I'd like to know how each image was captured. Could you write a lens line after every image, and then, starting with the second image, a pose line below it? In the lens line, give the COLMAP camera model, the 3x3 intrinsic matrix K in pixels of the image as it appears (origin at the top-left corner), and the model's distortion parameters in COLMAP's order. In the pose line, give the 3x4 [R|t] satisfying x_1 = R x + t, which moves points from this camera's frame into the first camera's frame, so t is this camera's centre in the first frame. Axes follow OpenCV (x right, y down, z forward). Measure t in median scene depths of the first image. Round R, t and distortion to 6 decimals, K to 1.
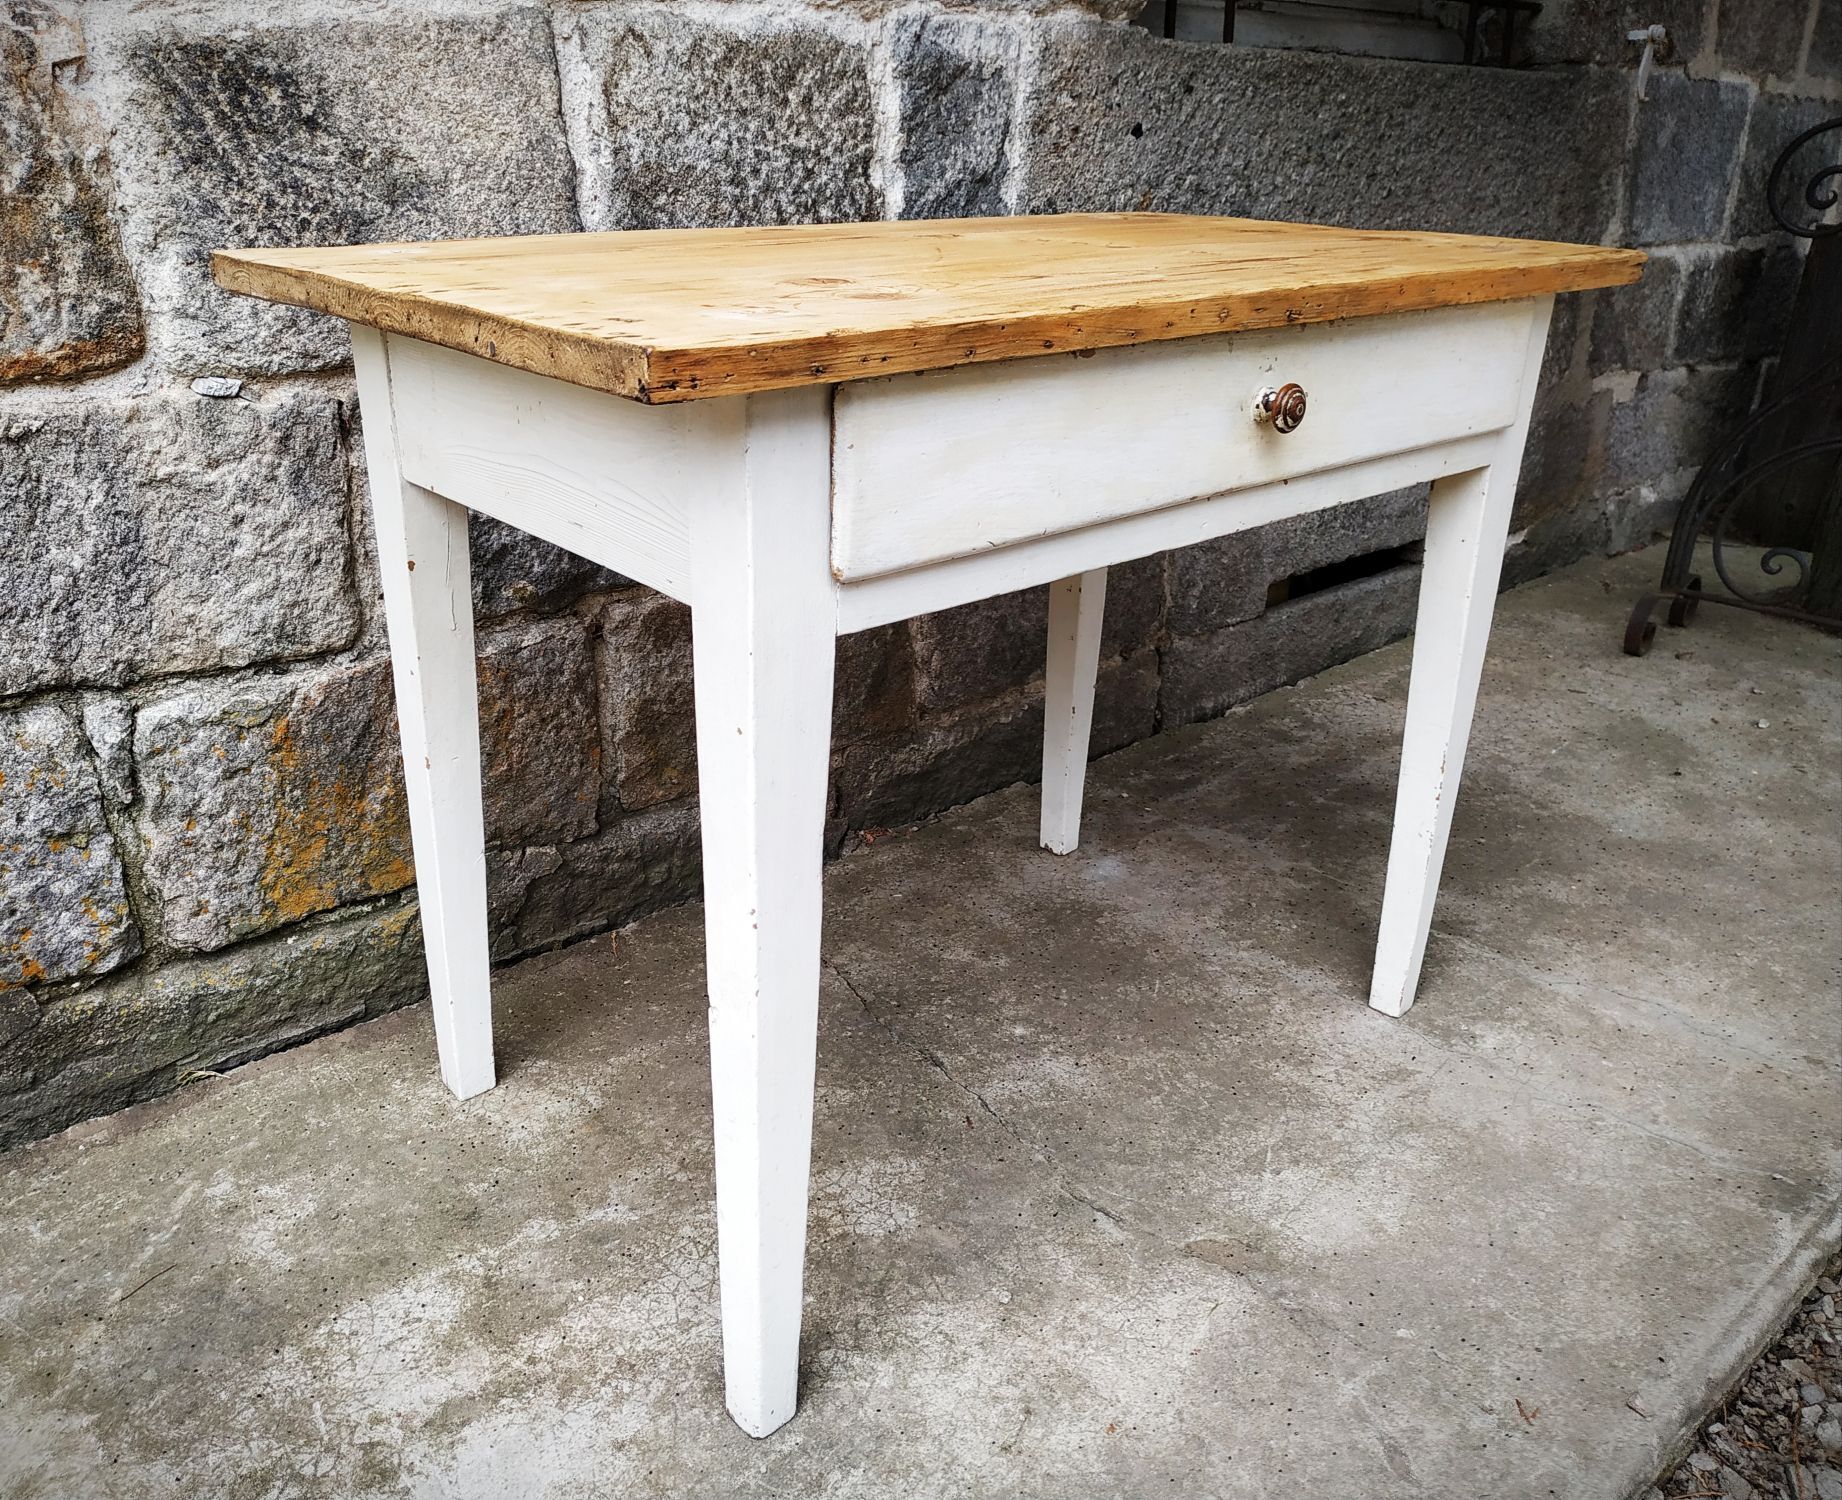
lens RADIAL K [[1442.1, 0, 823.7], [0, 1442.1, 761.6], [0, 0, 1]] dist [-0.007102, -0.010418]
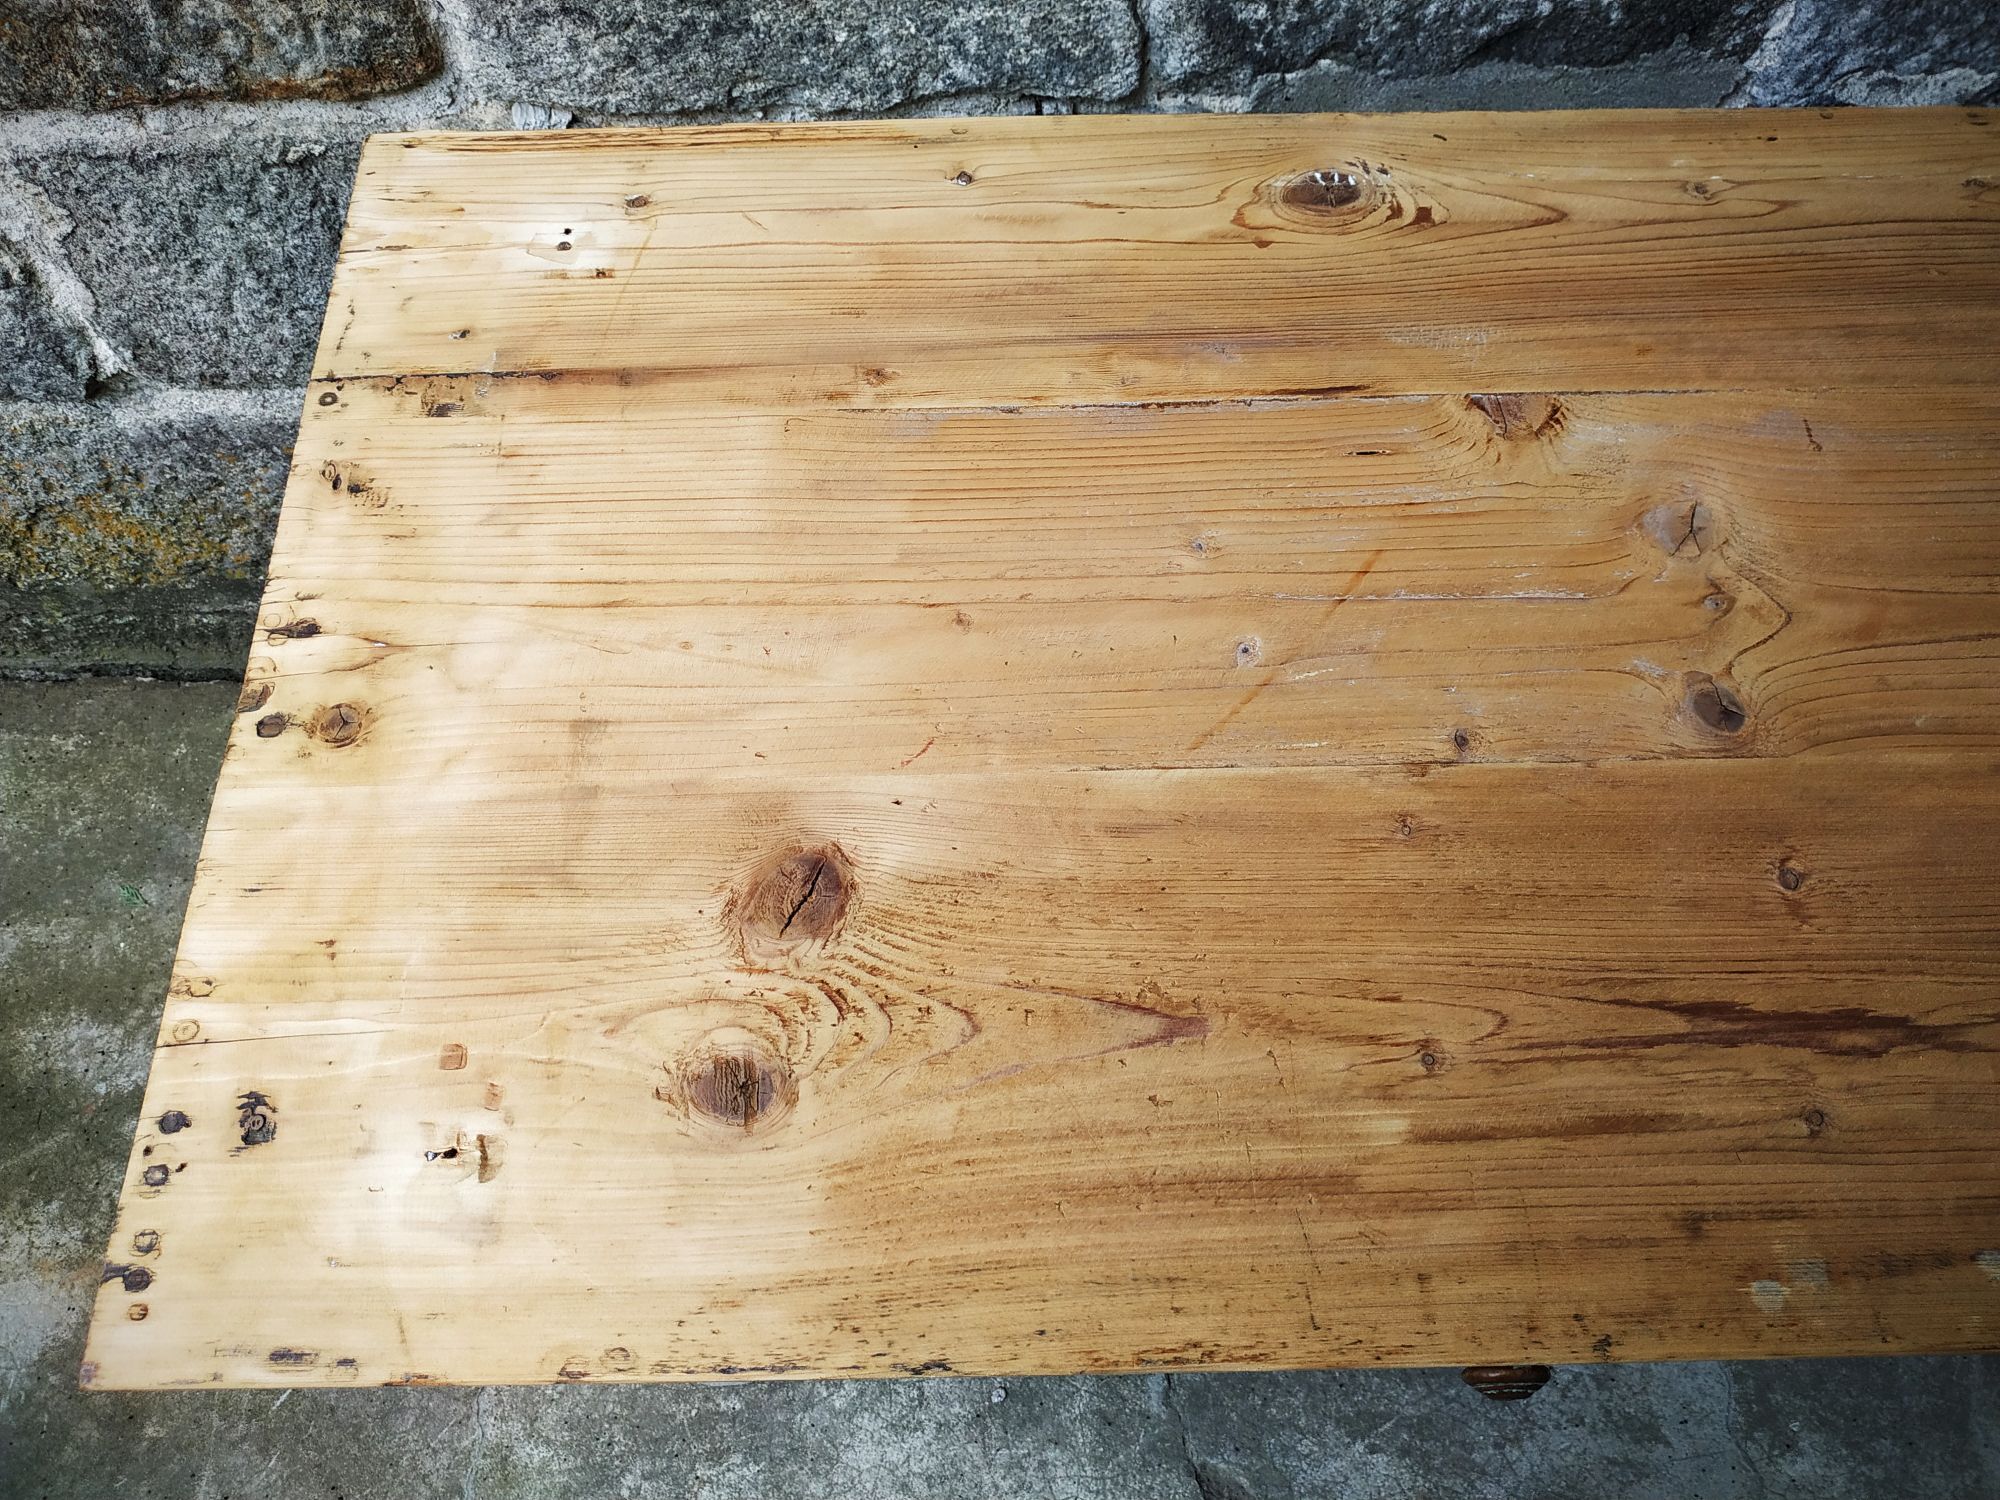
lens RADIAL K [[1449.2, 0, 987.7], [0, 1449.2, 745.7], [0, 0, 1]] dist [-0.007532, -0.010147]
pose [[0.784805, 0.549759, -0.286089, 0.137393], [-0.234541, 0.690759, 0.683990, -0.558069], [0.573648, -0.469699, 0.671051, 0.449743]]
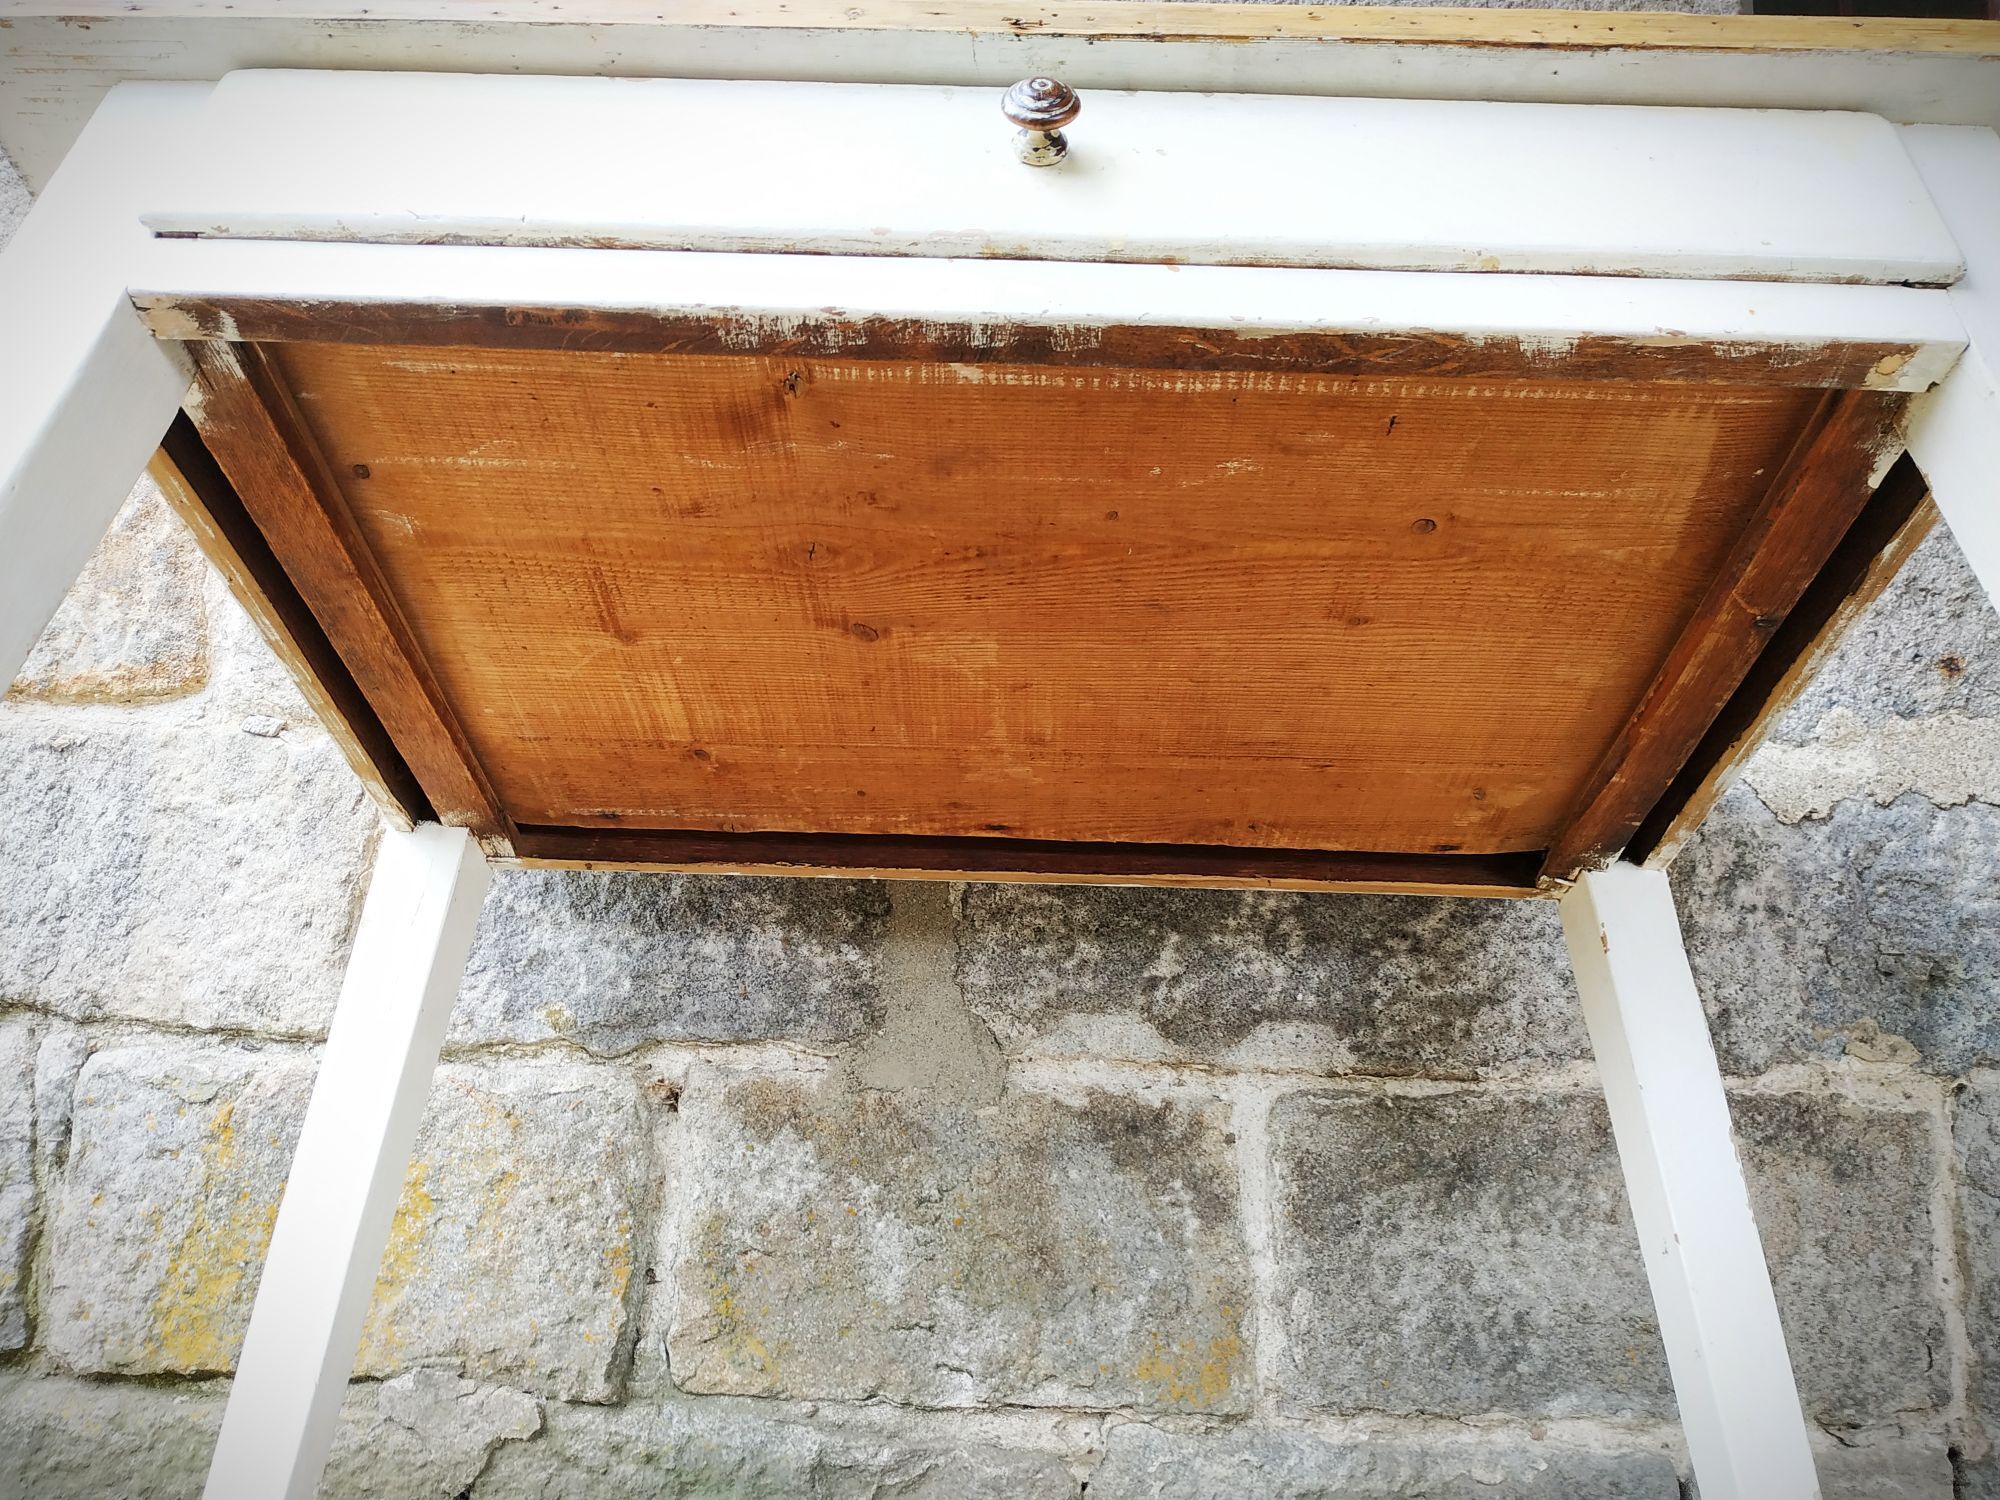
lens RADIAL K [[1449.2, 0, 990.0], [0, 1449.2, 771.7], [0, 0, 1]] dist [-0.007532, -0.010147]
pose [[0.749449, -0.039713, -0.660870, 0.532643], [-0.282960, 0.883225, -0.373961, -0.010961], [0.598548, 0.467265, 0.650695, 0.634033]]
